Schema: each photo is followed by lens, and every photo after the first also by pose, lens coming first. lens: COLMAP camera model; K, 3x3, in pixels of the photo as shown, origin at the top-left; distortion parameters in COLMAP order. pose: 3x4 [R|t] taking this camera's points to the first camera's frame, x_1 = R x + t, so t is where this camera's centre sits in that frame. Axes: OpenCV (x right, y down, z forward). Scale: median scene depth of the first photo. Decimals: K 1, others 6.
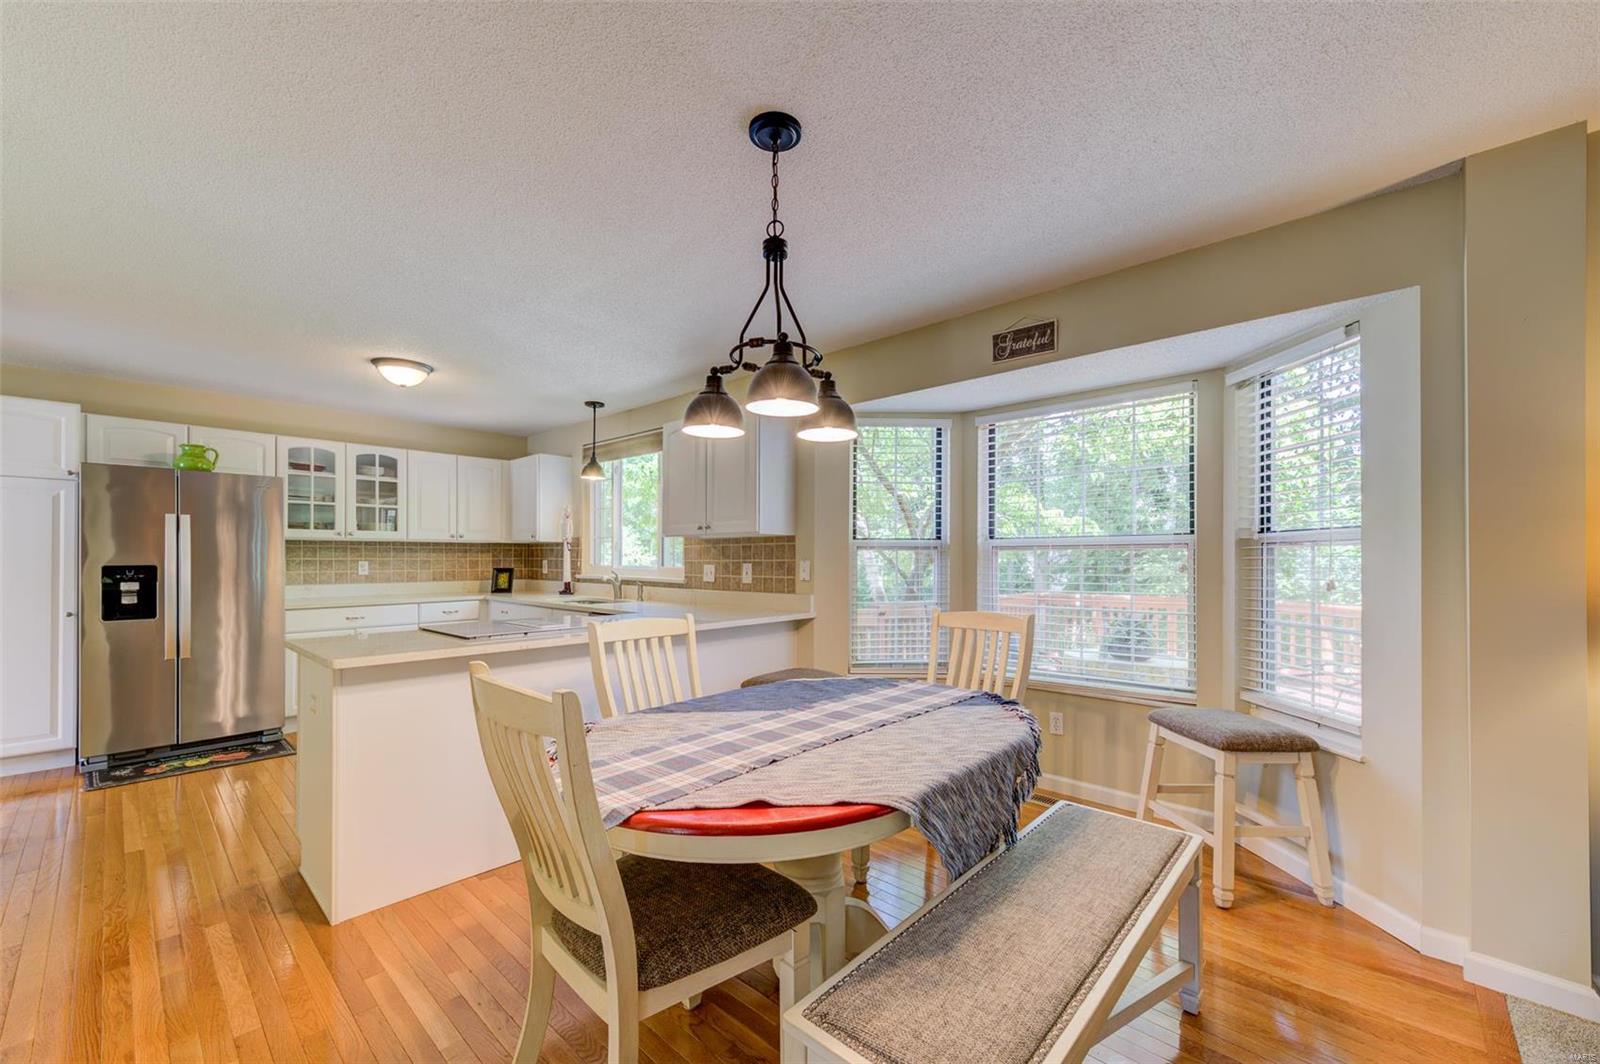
lens RADIAL K [[636.8, 0, 799.5], [0, 636.8, 549.2], [0, 0, 1]] dist [-0.000803, -0.000238]
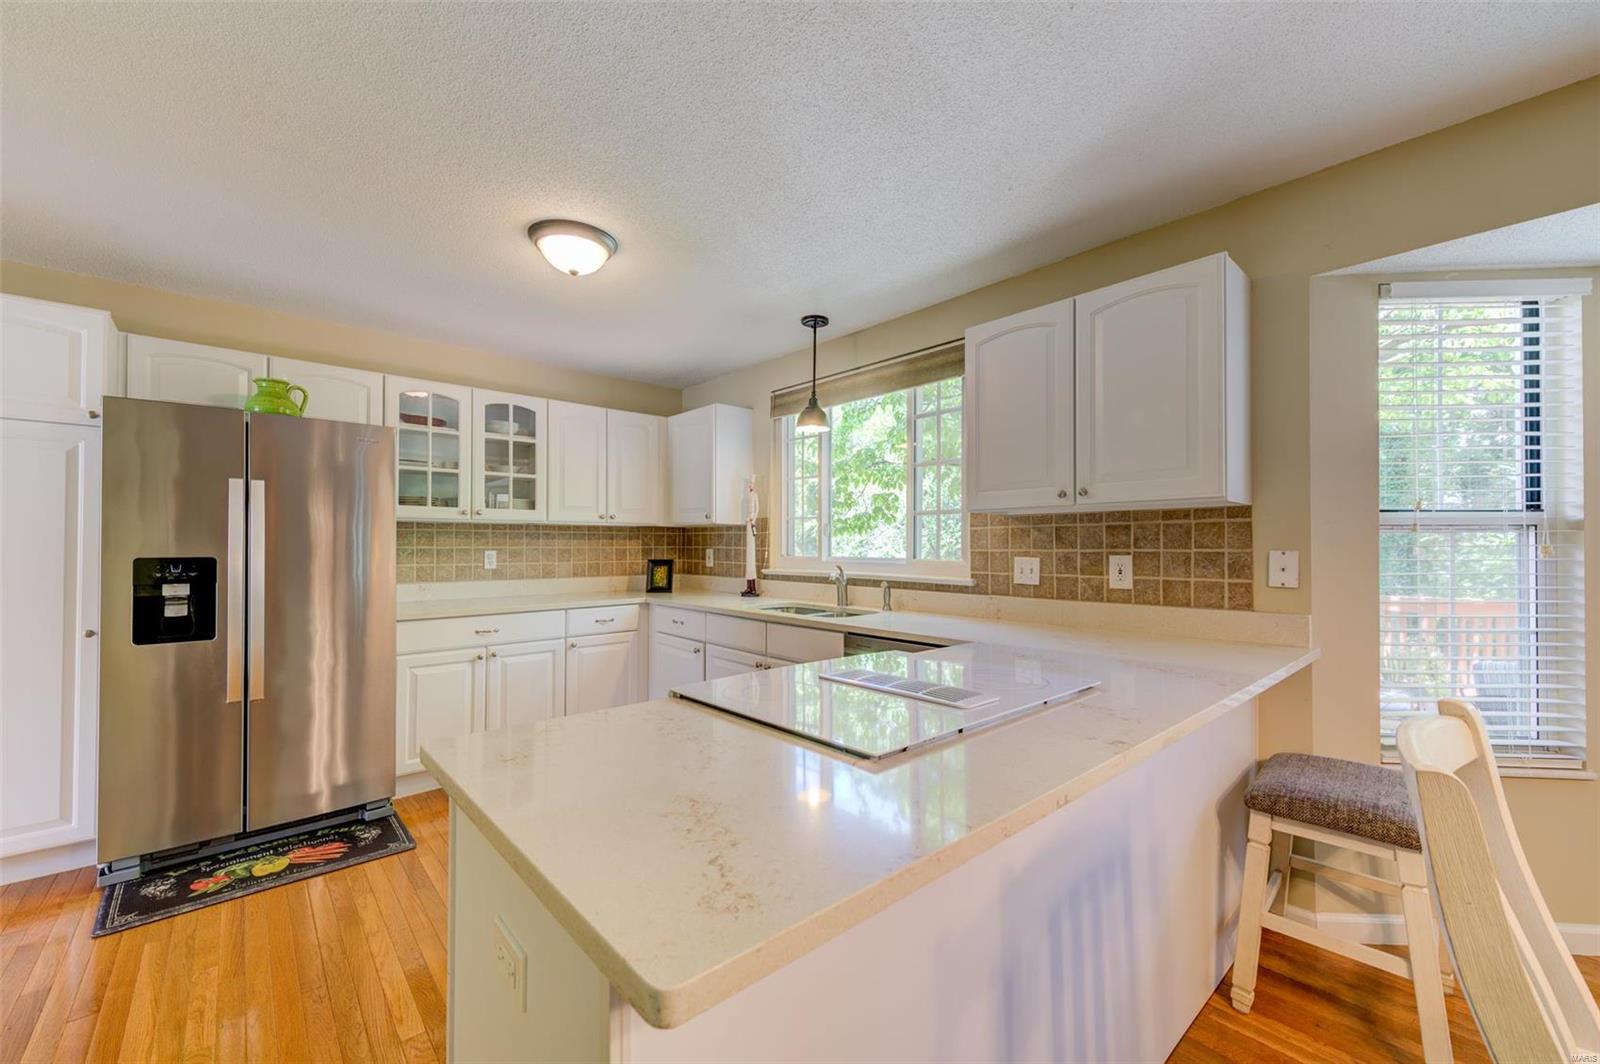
lens RADIAL K [[635.3, 0, 789.2], [0, 635.3, 532.4], [0, 0, 1]] dist [0.002254, 0.000060]
pose [[0.993682, -0.002651, -0.112200, -0.292622], [0.001735, 0.999964, -0.008265, 0.005119], [0.112218, 0.008018, 0.993651, 0.344866]]
